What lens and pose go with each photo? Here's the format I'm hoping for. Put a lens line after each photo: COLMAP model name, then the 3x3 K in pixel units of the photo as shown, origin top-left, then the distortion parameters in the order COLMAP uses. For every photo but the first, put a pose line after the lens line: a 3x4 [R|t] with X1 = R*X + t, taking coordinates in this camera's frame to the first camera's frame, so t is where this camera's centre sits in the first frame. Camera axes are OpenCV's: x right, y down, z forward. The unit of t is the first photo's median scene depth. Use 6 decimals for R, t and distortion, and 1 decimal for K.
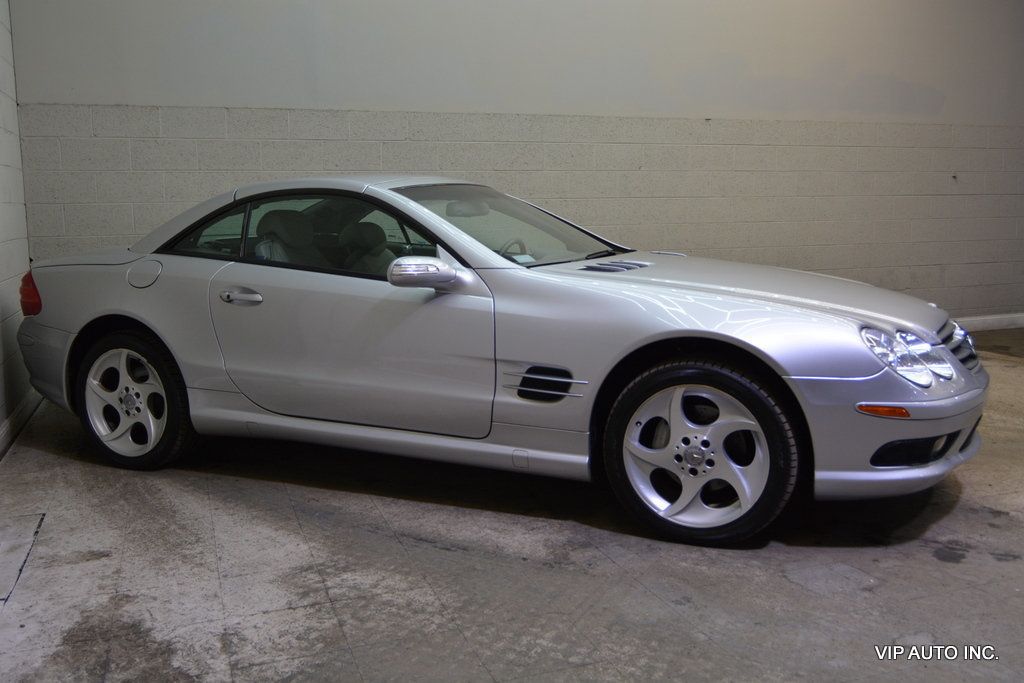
lens RADIAL K [[908.1, 0, 509.4], [0, 908.1, 341.1], [0, 0, 1]] dist [-0.015544, 0.001633]
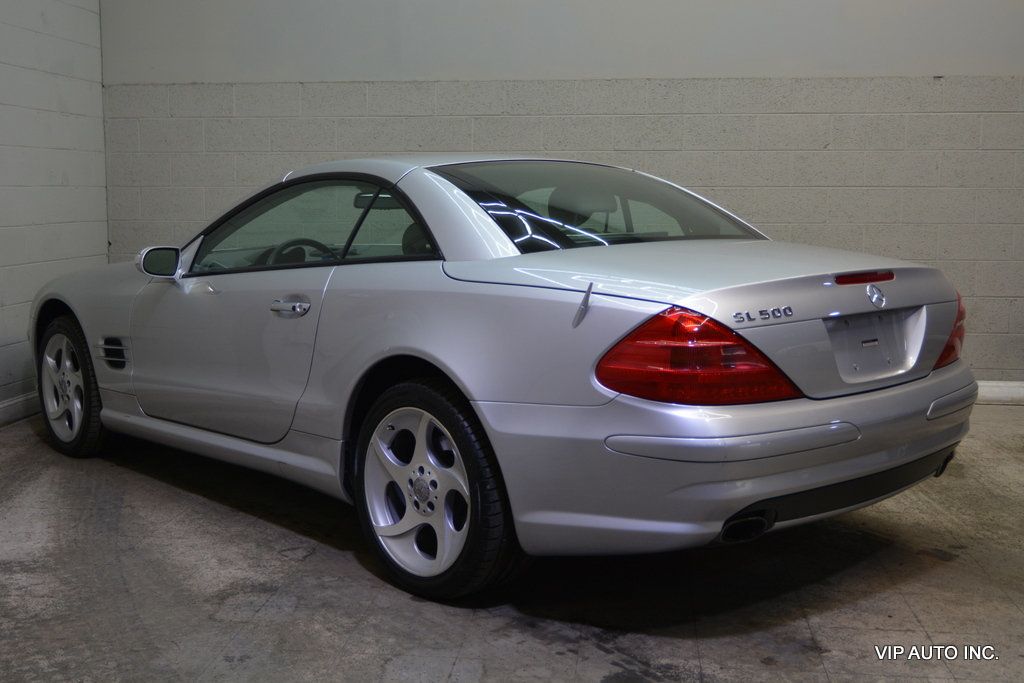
lens RADIAL K [[1181.7, 0, 508.5], [0, 1181.7, 344.1], [0, 0, 1]] dist [-0.012715, -0.021240]
pose [[0.895257, 0.069796, -0.440050, 0.790809], [-0.076875, 0.997039, 0.001741, -0.030202], [0.438868, 0.032270, 0.897972, 0.082221]]
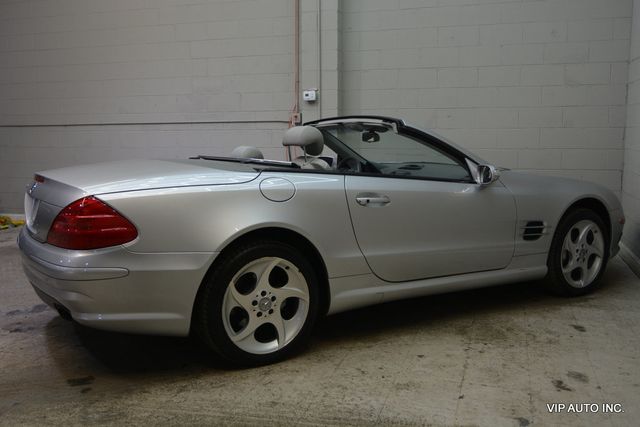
lens RADIAL K [[621.1, 0, 316.9], [0, 621.1, 212.7], [0, 0, 1]] dist [-0.013305, 0.000190]
pose [[-0.600218, 0.118873, -0.790954, 1.182742], [-0.103526, 0.969029, 0.224197, -0.352421], [0.793108, 0.216452, -0.569322, 2.222832]]
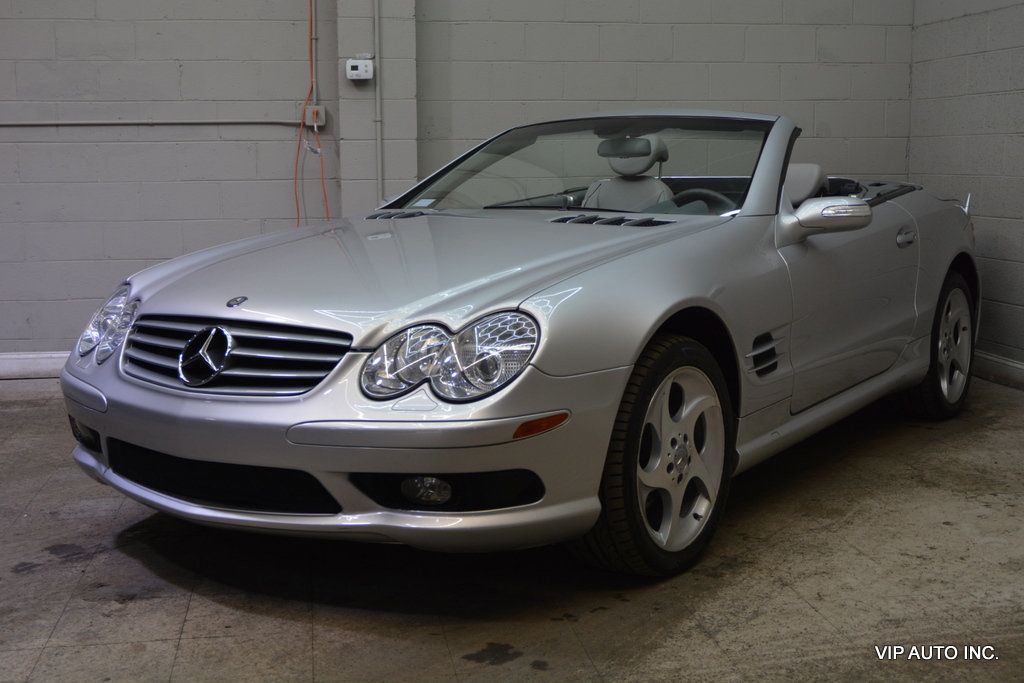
lens RADIAL K [[1302.0, 0, 519.9], [0, 1302.0, 340.9], [0, 0, 1]] dist [-0.005969, -0.025384]
pose [[-0.181338, 0.151086, -0.971746, 1.566058], [-0.133233, 0.975243, 0.176492, -0.236982], [0.974354, 0.161473, -0.156719, 1.559938]]
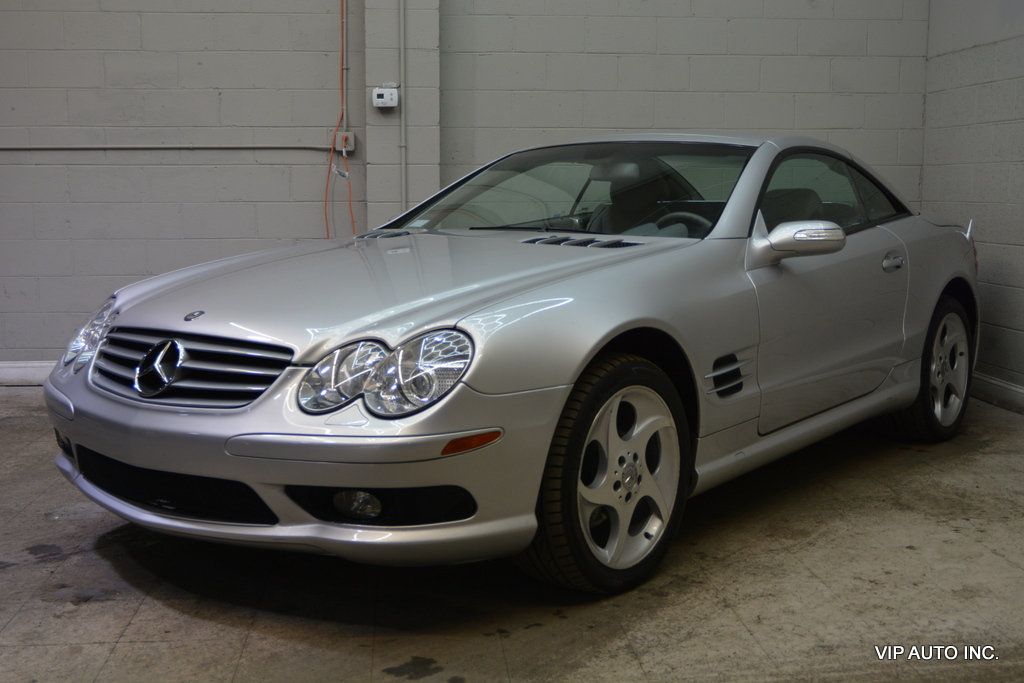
lens RADIAL K [[1215.9, 0, 515.1], [0, 1215.9, 341.5], [0, 0, 1]] dist [-0.006801, -0.027864]
pose [[-0.249711, 0.135794, -0.958752, 1.487199], [-0.136986, 0.975206, 0.173803, -0.244291], [0.958582, 0.174736, -0.224918, 1.660038]]
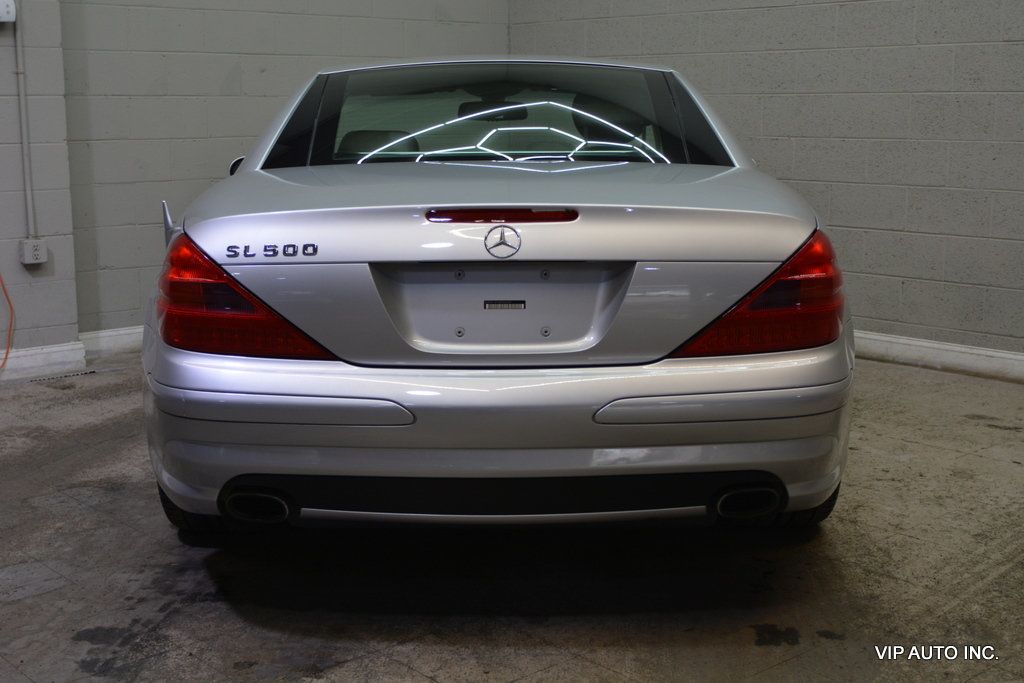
lens RADIAL K [[1319.7, 0, 512.0], [0, 1319.7, 341.5], [0, 0, 1]] dist [-0.007604, -0.019196]
pose [[0.379218, 0.175844, -0.908445, 1.431463], [-0.135802, 0.981722, 0.133339, -0.150055], [0.915288, 0.072804, 0.396167, 0.851717]]
